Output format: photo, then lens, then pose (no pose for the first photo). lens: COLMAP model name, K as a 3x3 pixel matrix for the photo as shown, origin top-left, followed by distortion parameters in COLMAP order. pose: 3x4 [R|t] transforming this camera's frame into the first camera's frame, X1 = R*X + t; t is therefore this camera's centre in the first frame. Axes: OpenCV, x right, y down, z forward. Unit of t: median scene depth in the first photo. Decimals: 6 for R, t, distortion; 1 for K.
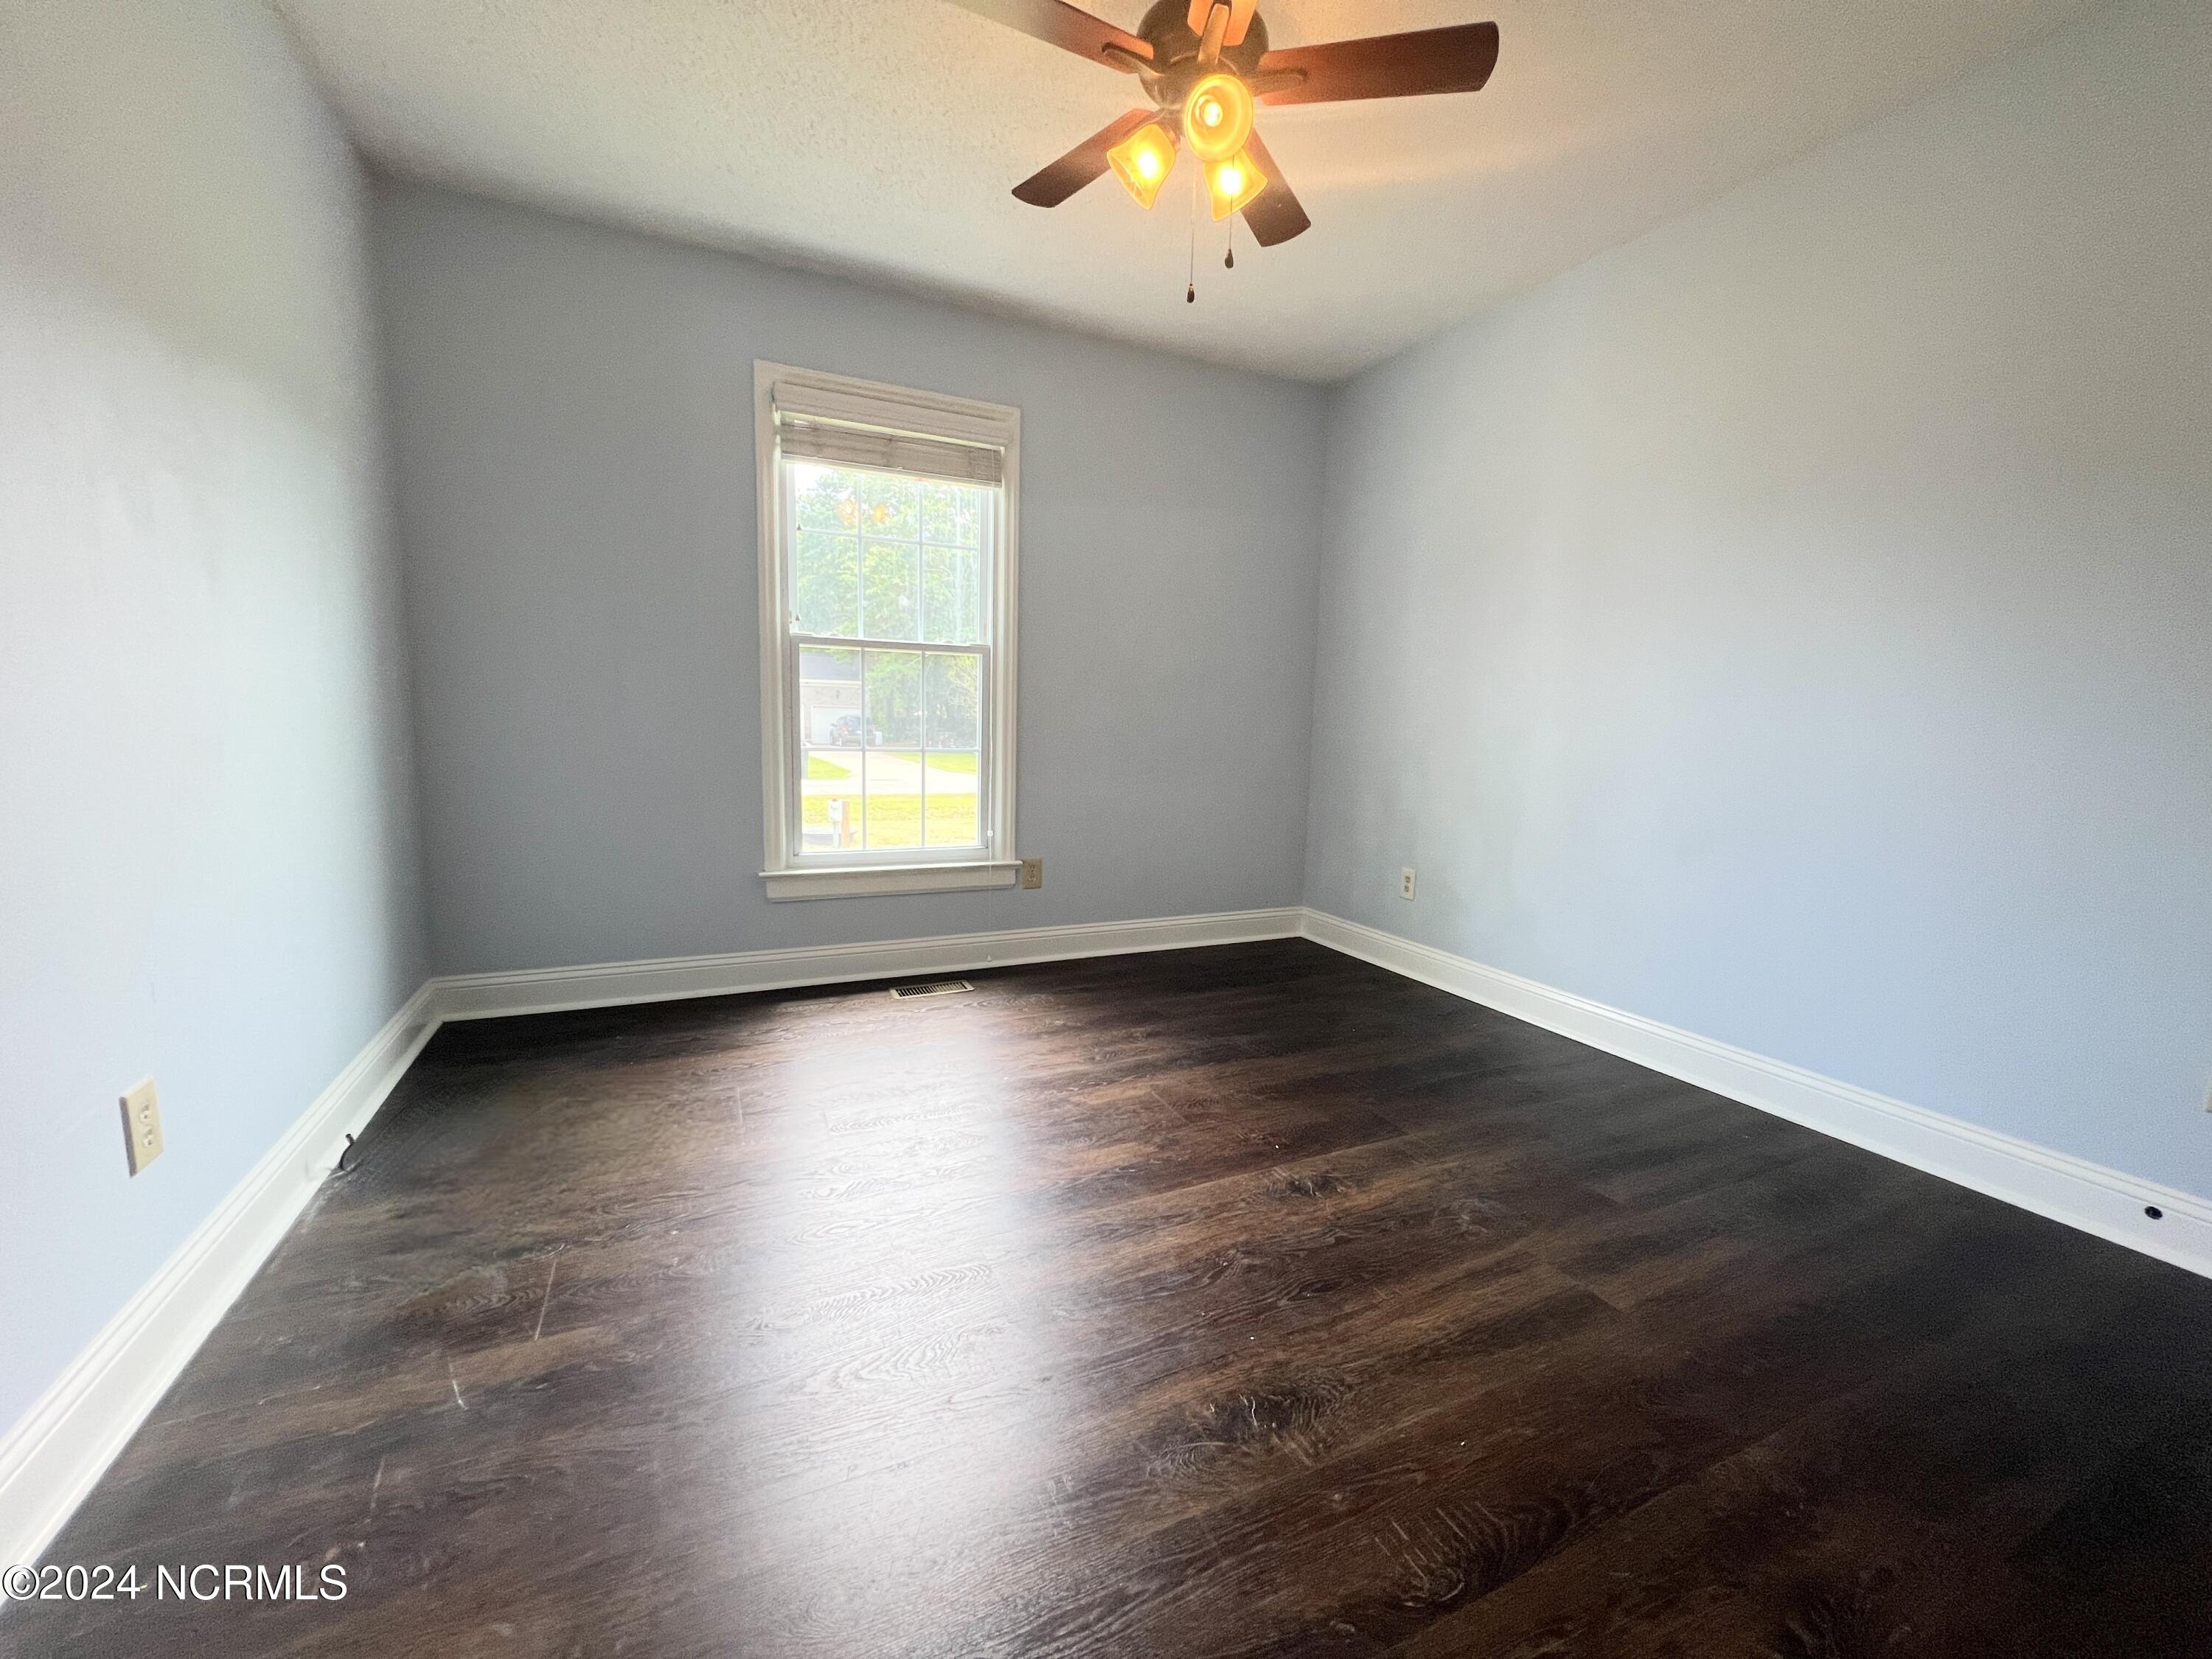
lens RADIAL K [[884.1, 0, 1106.0], [0, 884.1, 829.5], [0, 0, 1]] dist [0.000498, -0.000038]
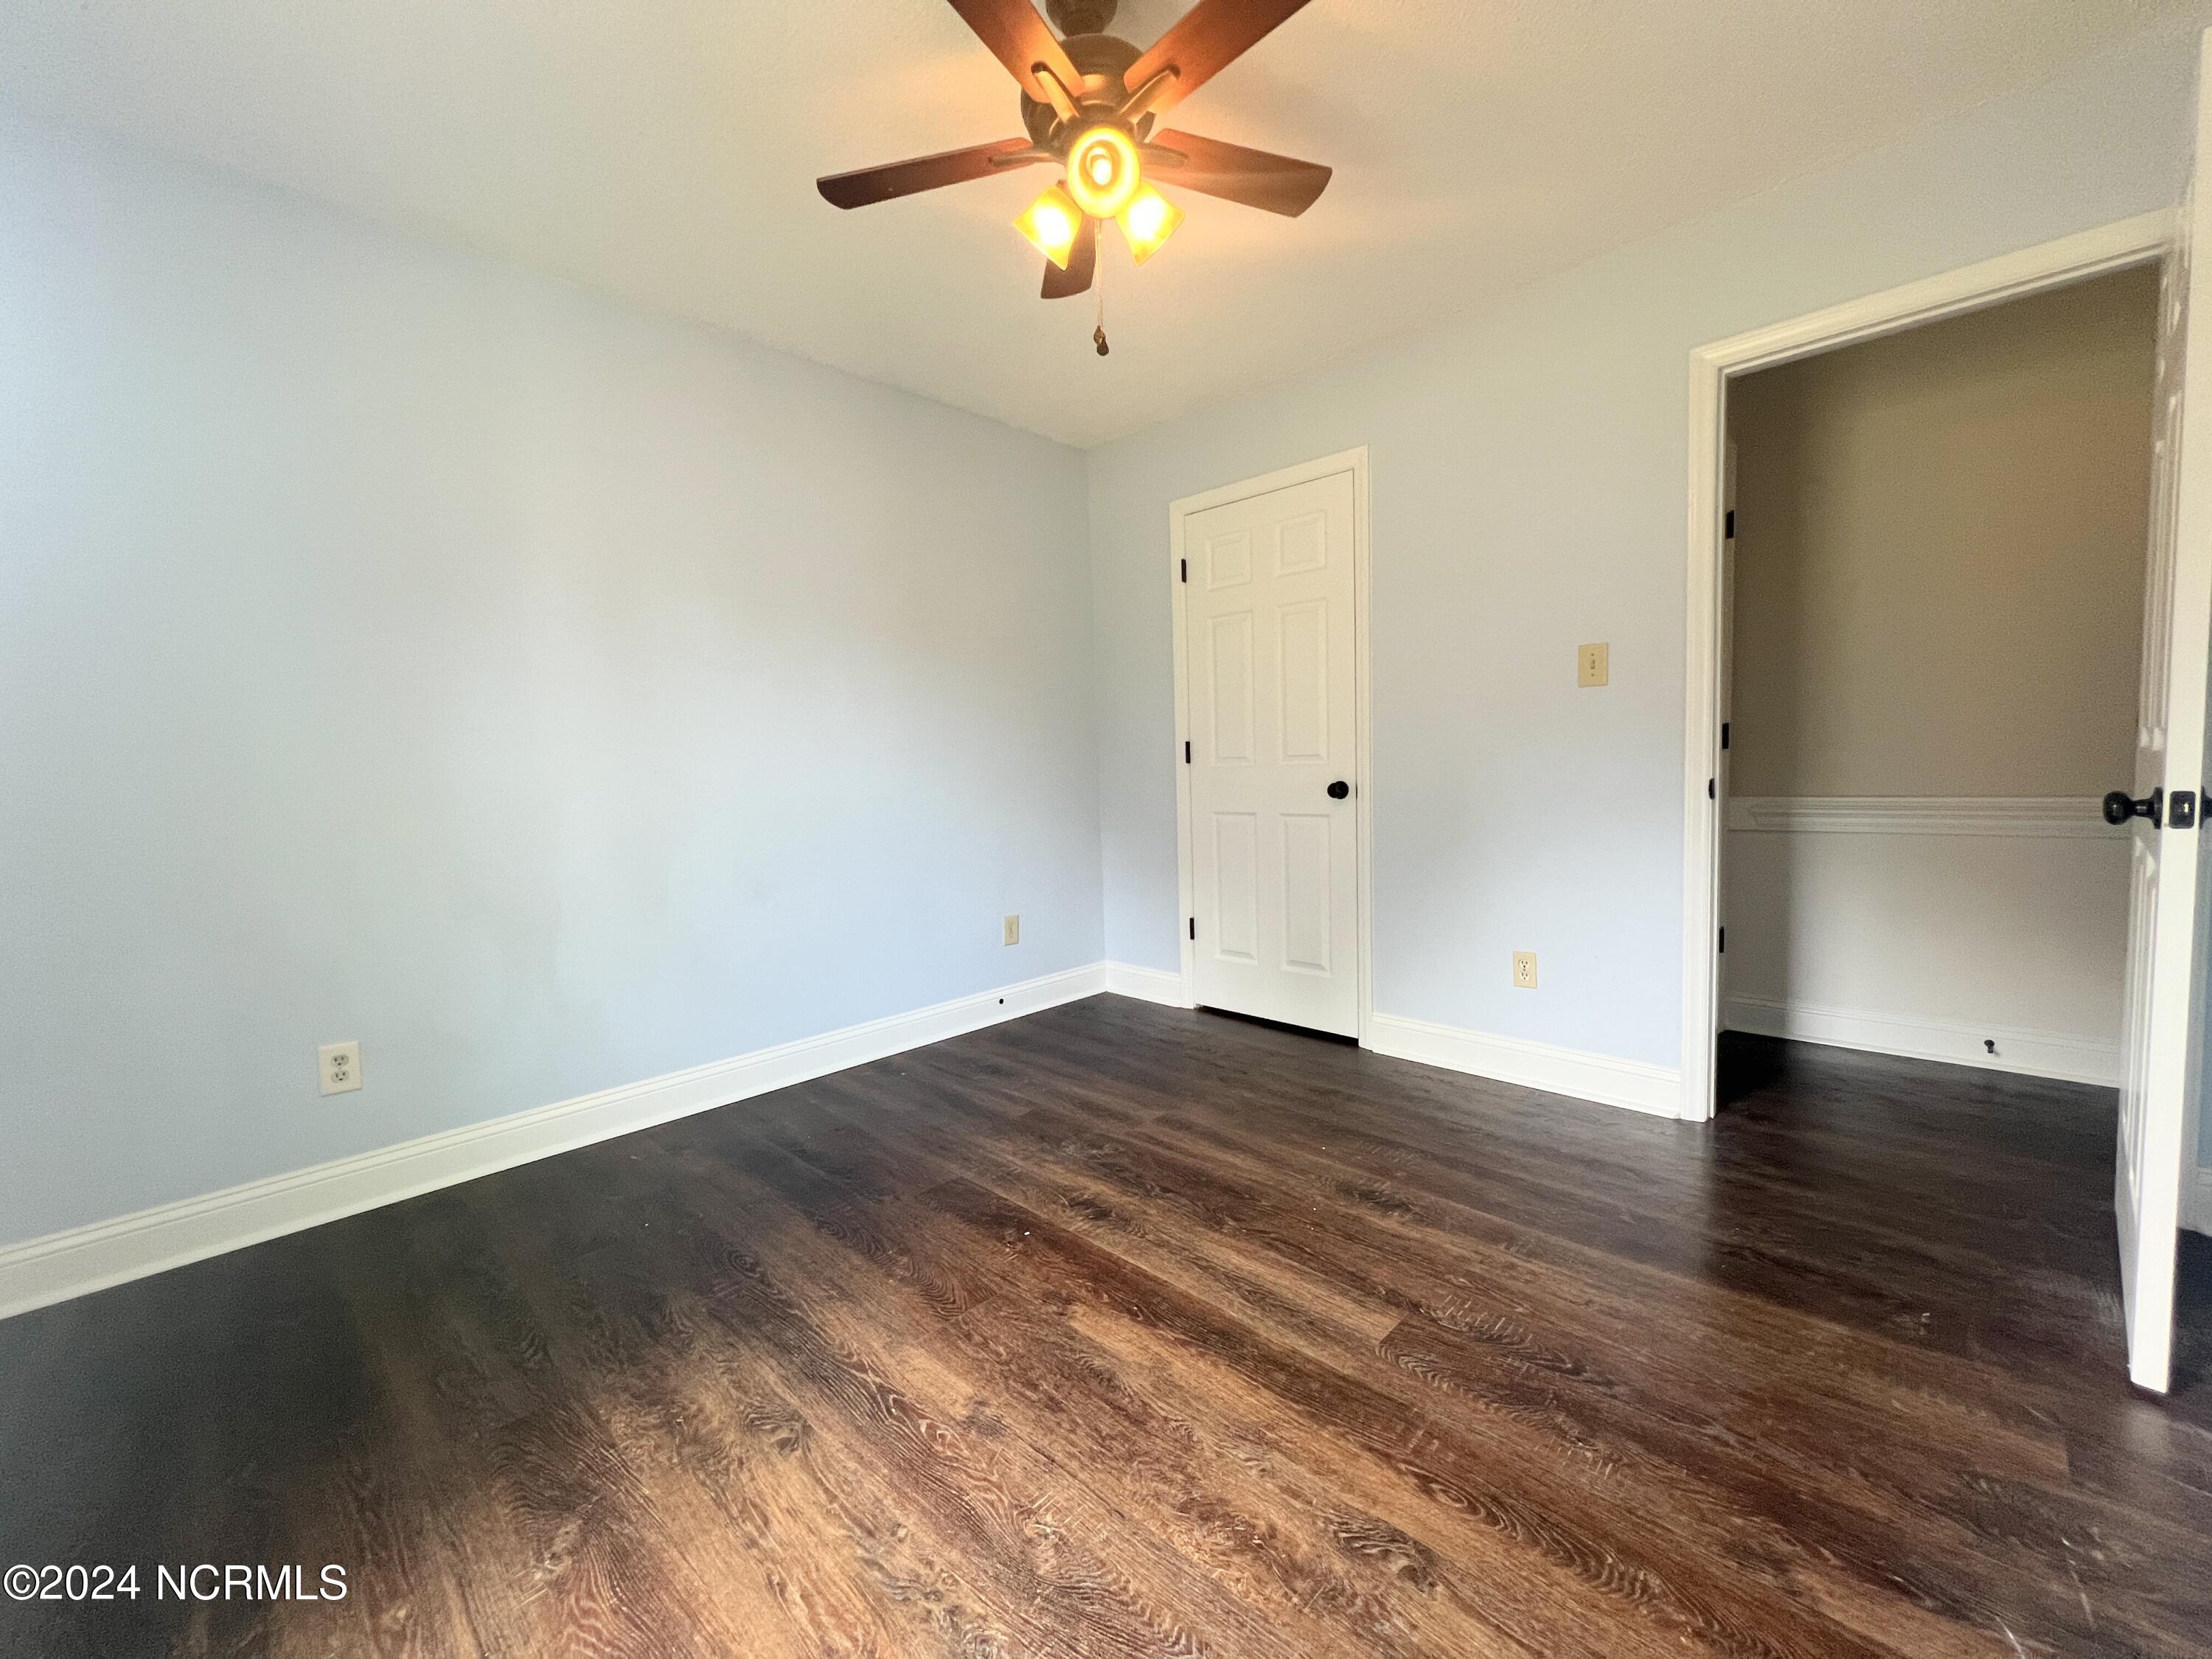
lens RADIAL K [[884.1, 0, 1106.0], [0, 884.1, 829.5], [0, 0, 1]] dist [0.000498, -0.000038]
pose [[-0.348581, -0.085429, 0.933378, -0.732825], [0.142979, 0.979336, 0.143032, -0.204308], [-0.926309, 0.183312, -0.329163, 1.225424]]
